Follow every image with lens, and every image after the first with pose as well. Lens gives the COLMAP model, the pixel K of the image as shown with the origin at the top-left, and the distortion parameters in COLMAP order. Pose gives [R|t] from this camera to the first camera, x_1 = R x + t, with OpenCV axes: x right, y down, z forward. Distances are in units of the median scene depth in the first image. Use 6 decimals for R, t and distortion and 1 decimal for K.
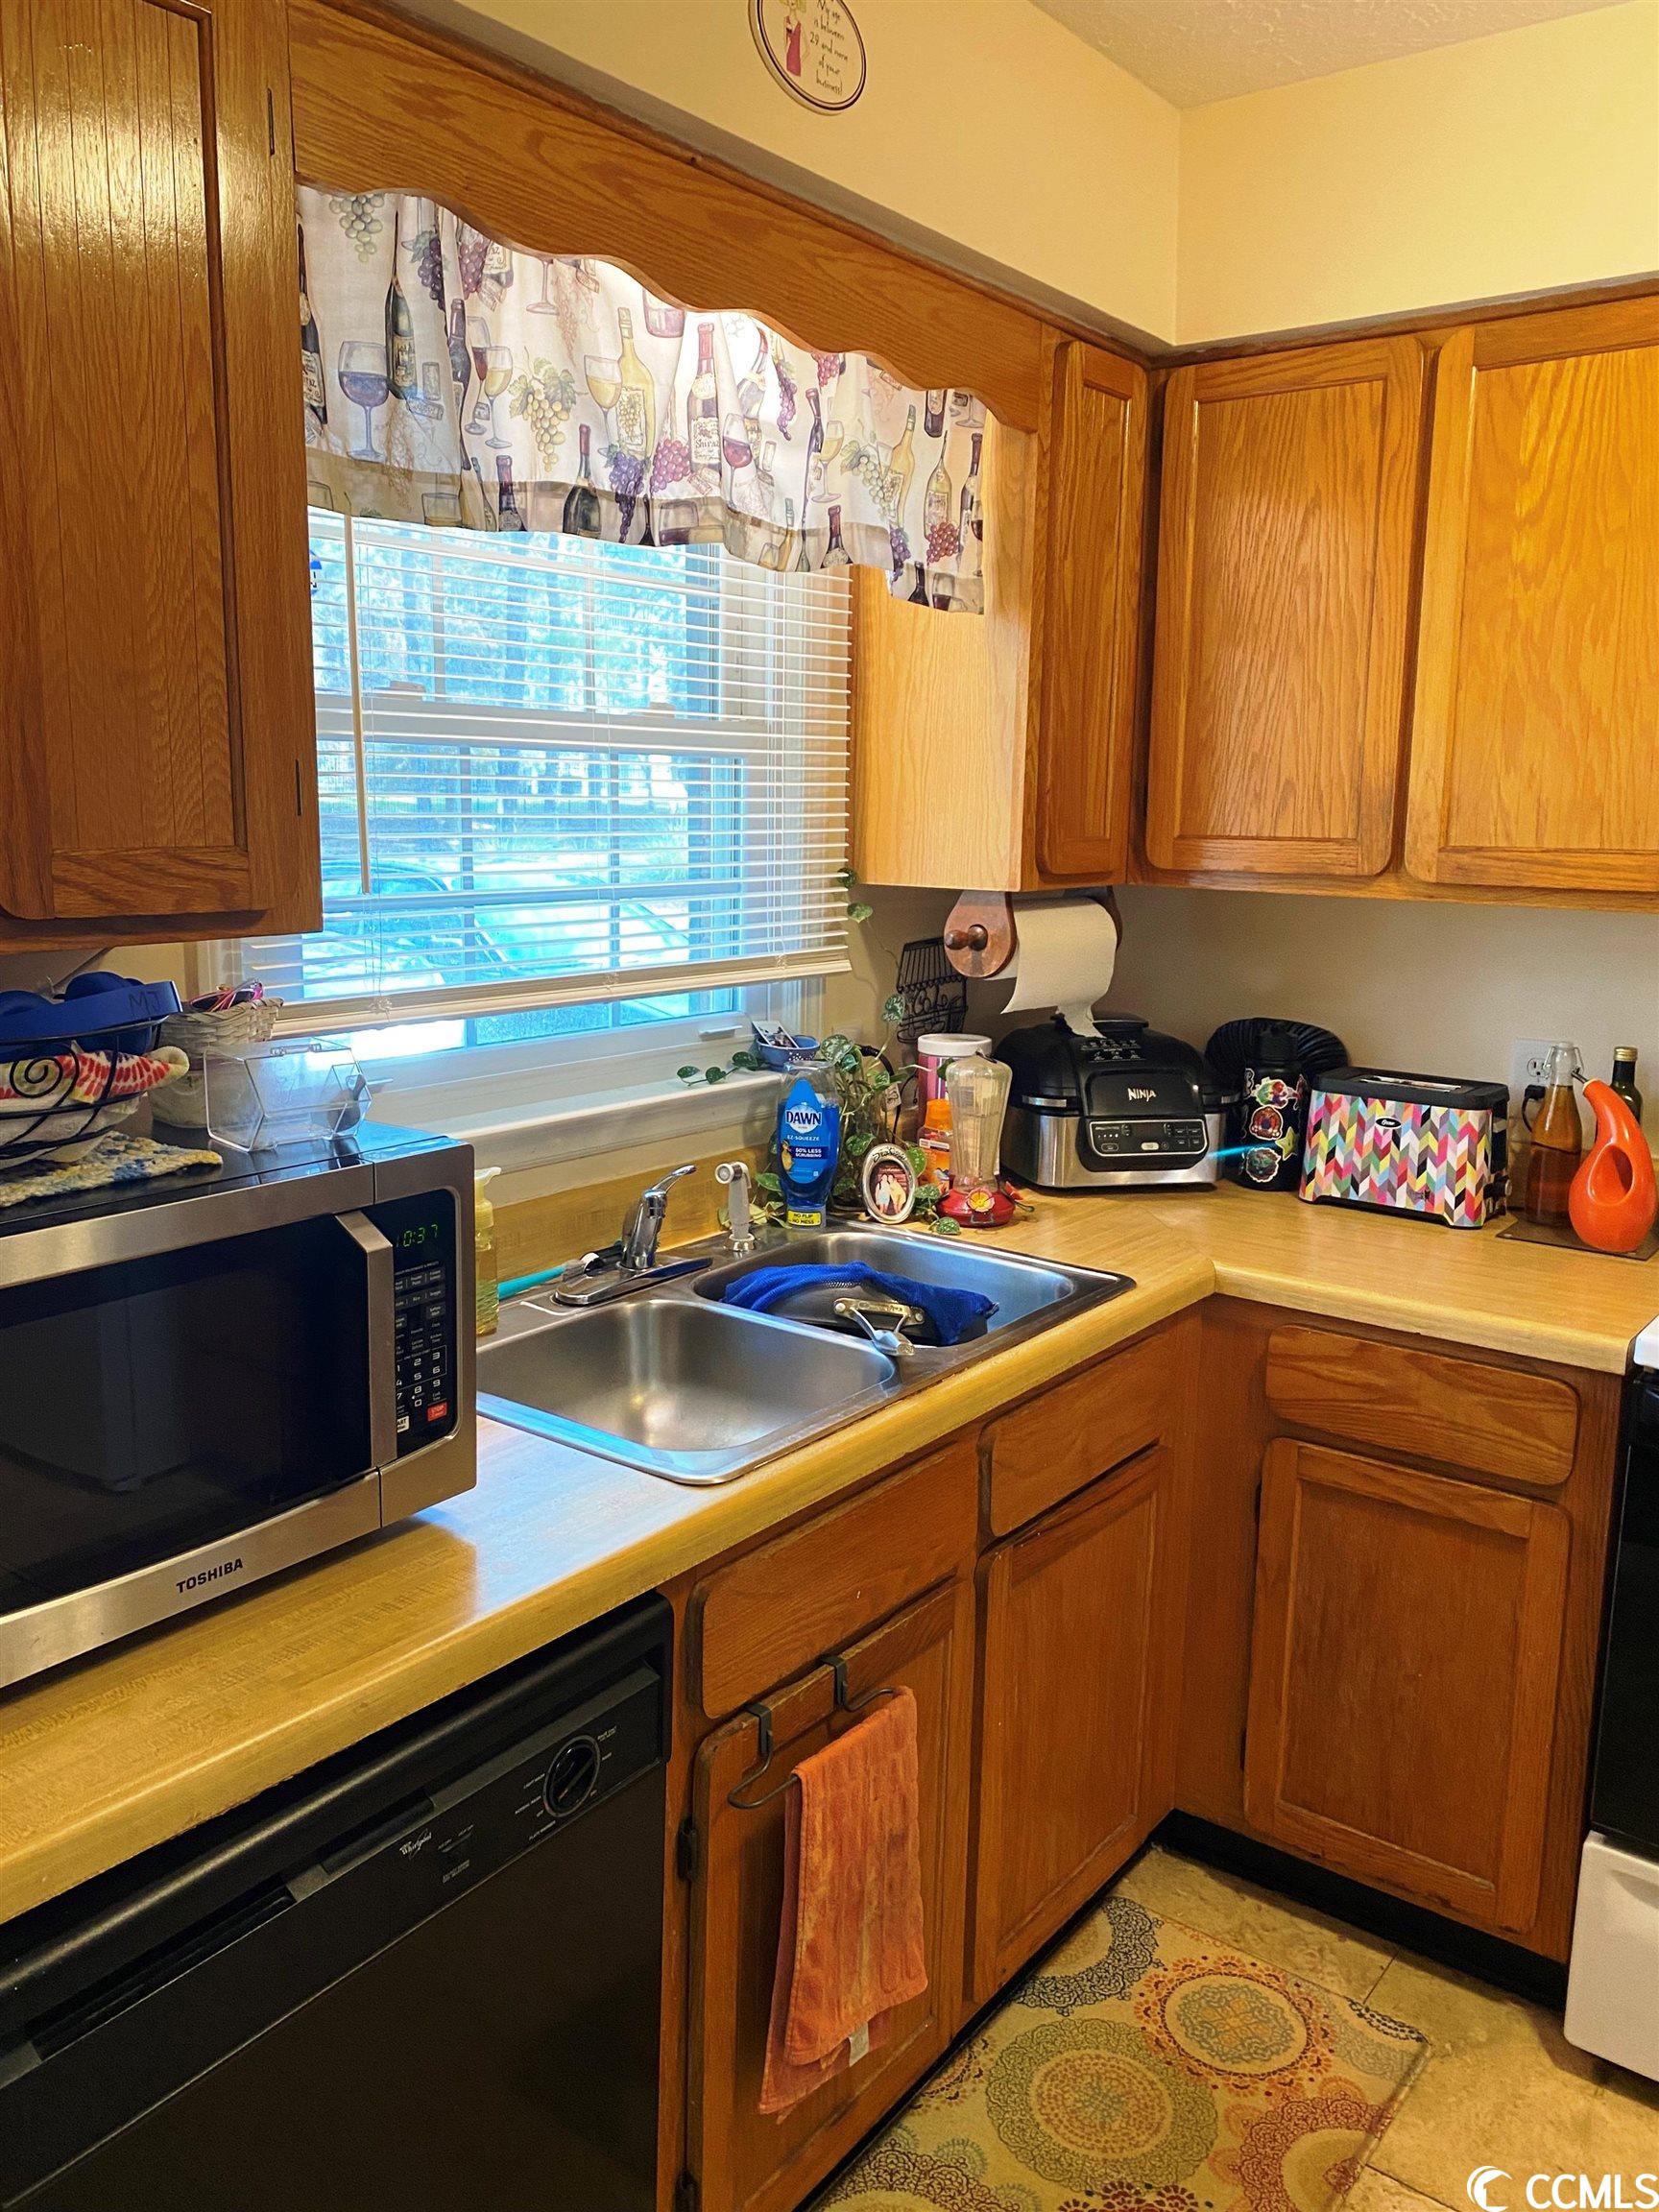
lens RADIAL K [[1679.9, 0, 831.9], [0, 1679.9, 1102.8], [0, 0, 1]] dist [0.042914, -0.053067]
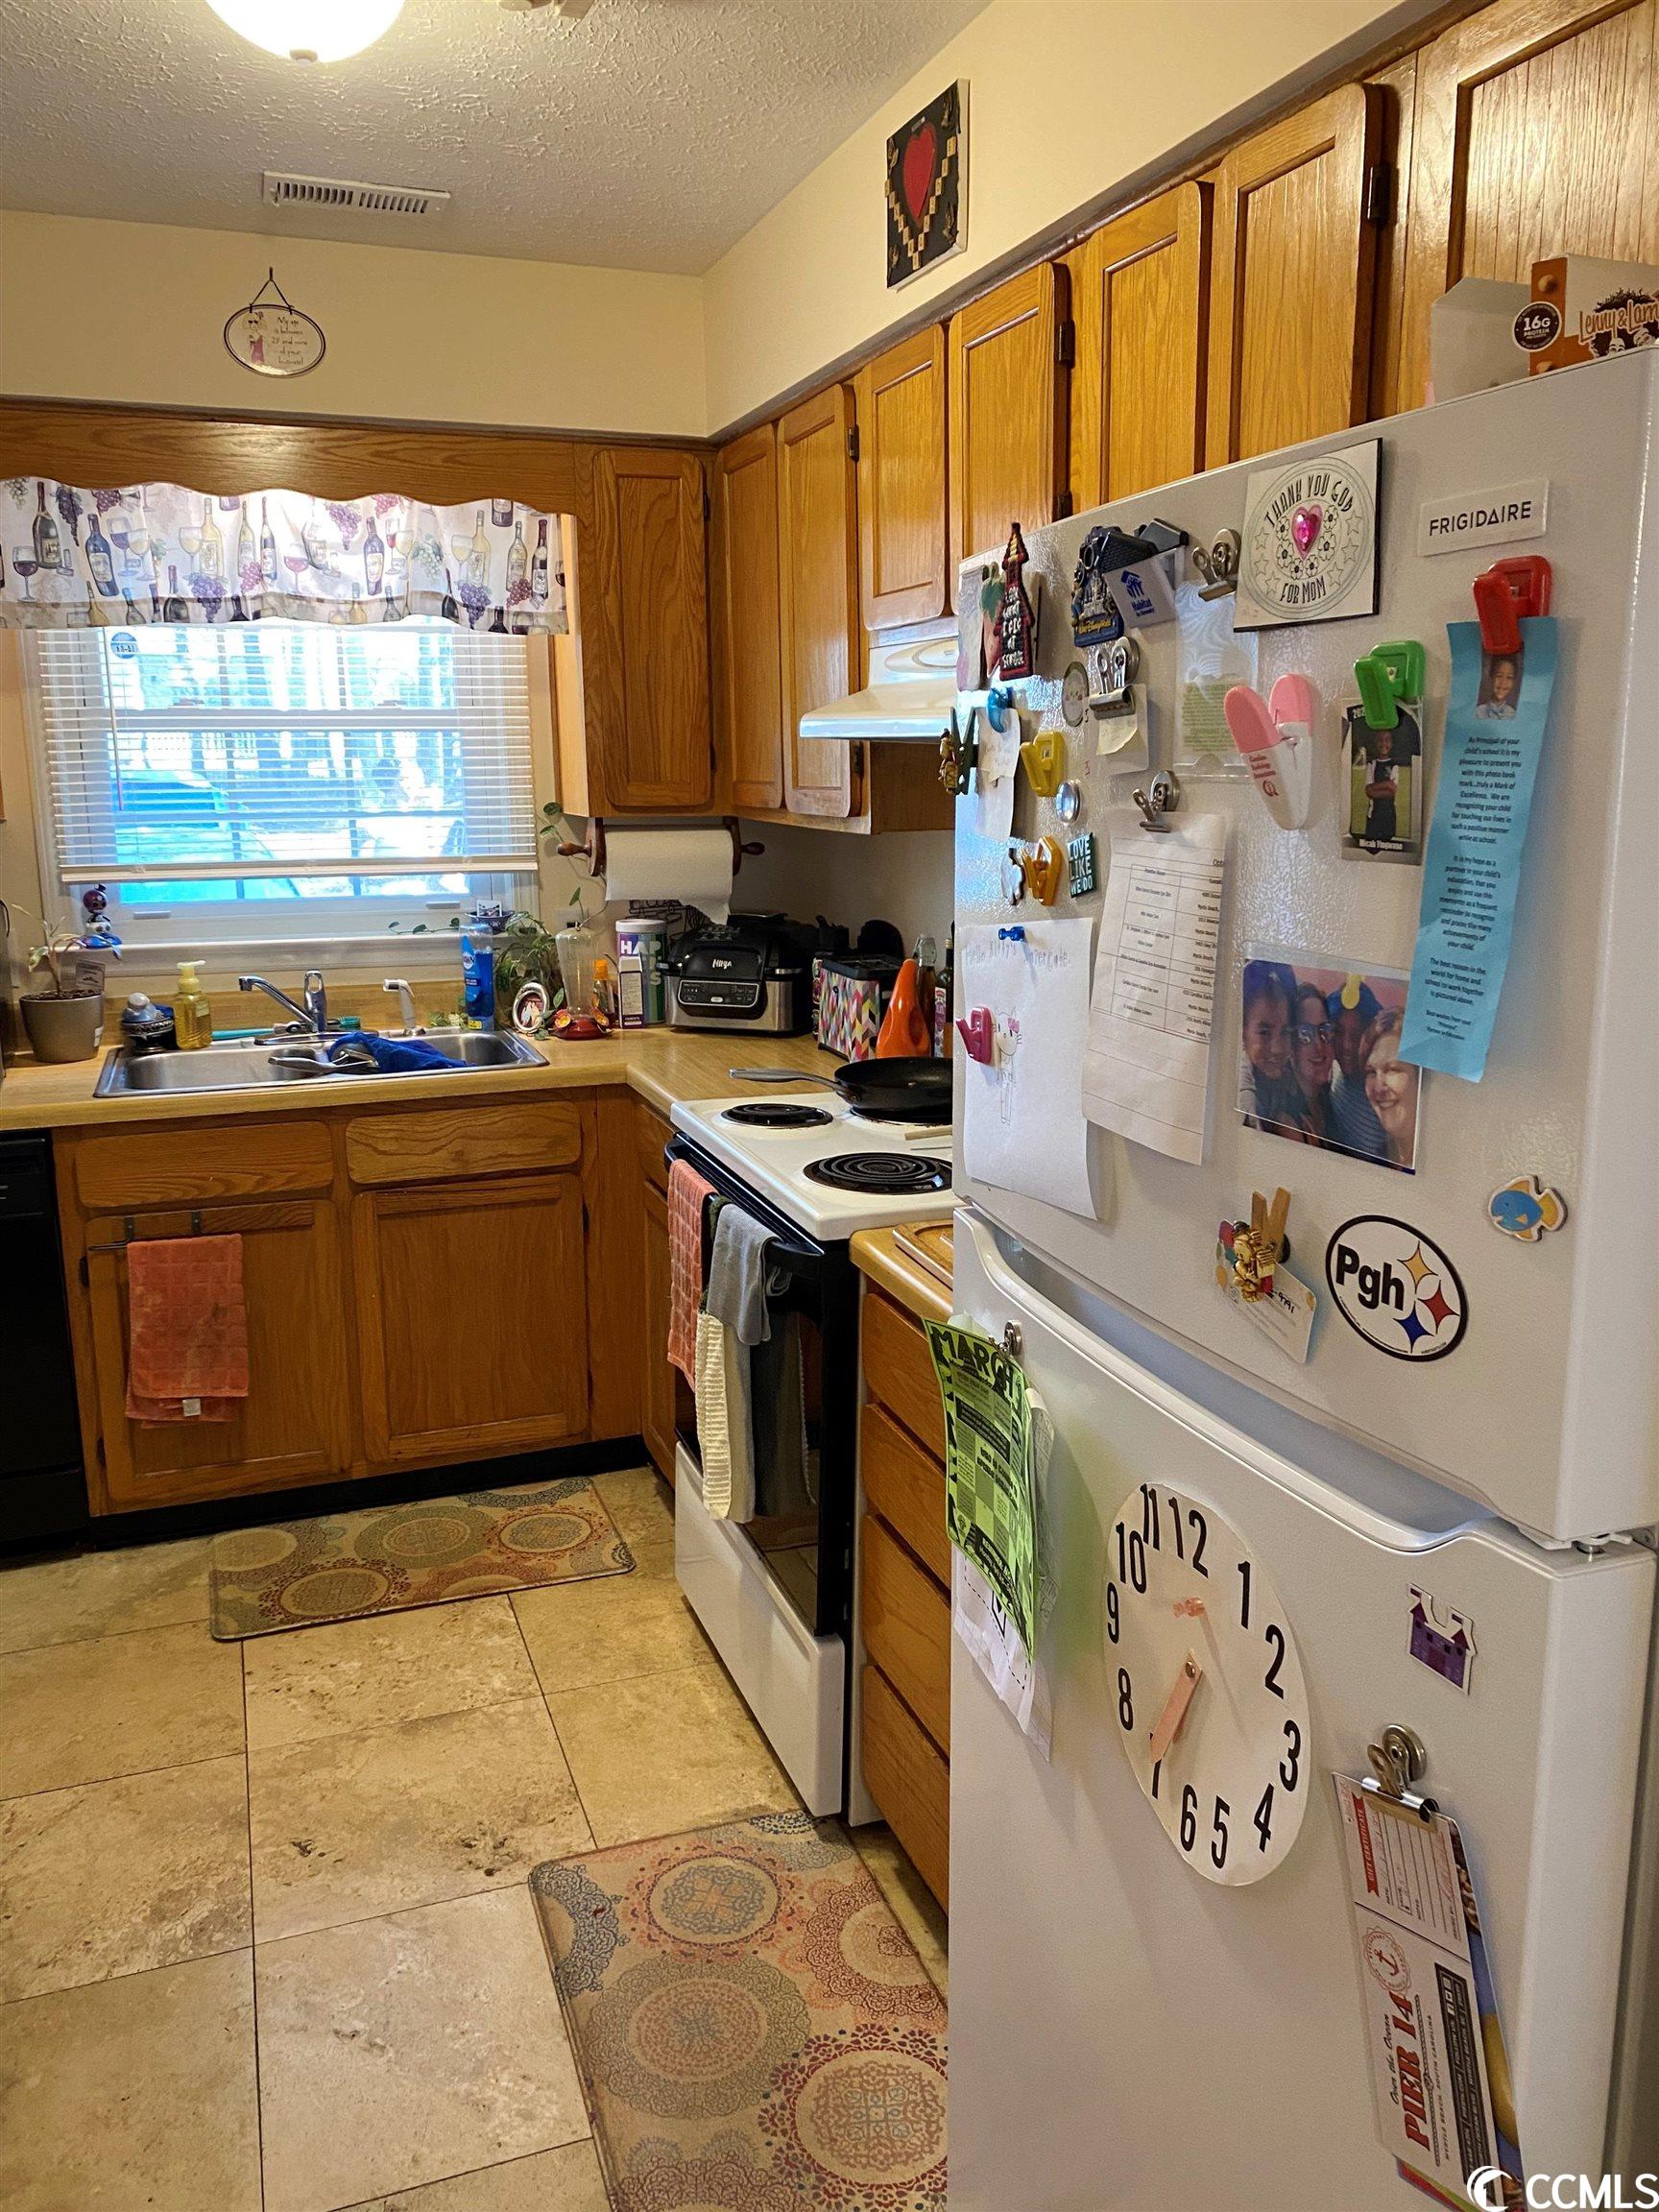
lens RADIAL K [[1679.9, 0, 844.3], [0, 1679.9, 1127.1], [0, 0, 1]] dist [0.042914, -0.053067]
pose [[0.840501, 0.096841, -0.533085, 1.226399], [-0.077682, 0.995271, 0.058324, 0.049354], [0.536212, -0.007611, 0.844049, -0.171443]]
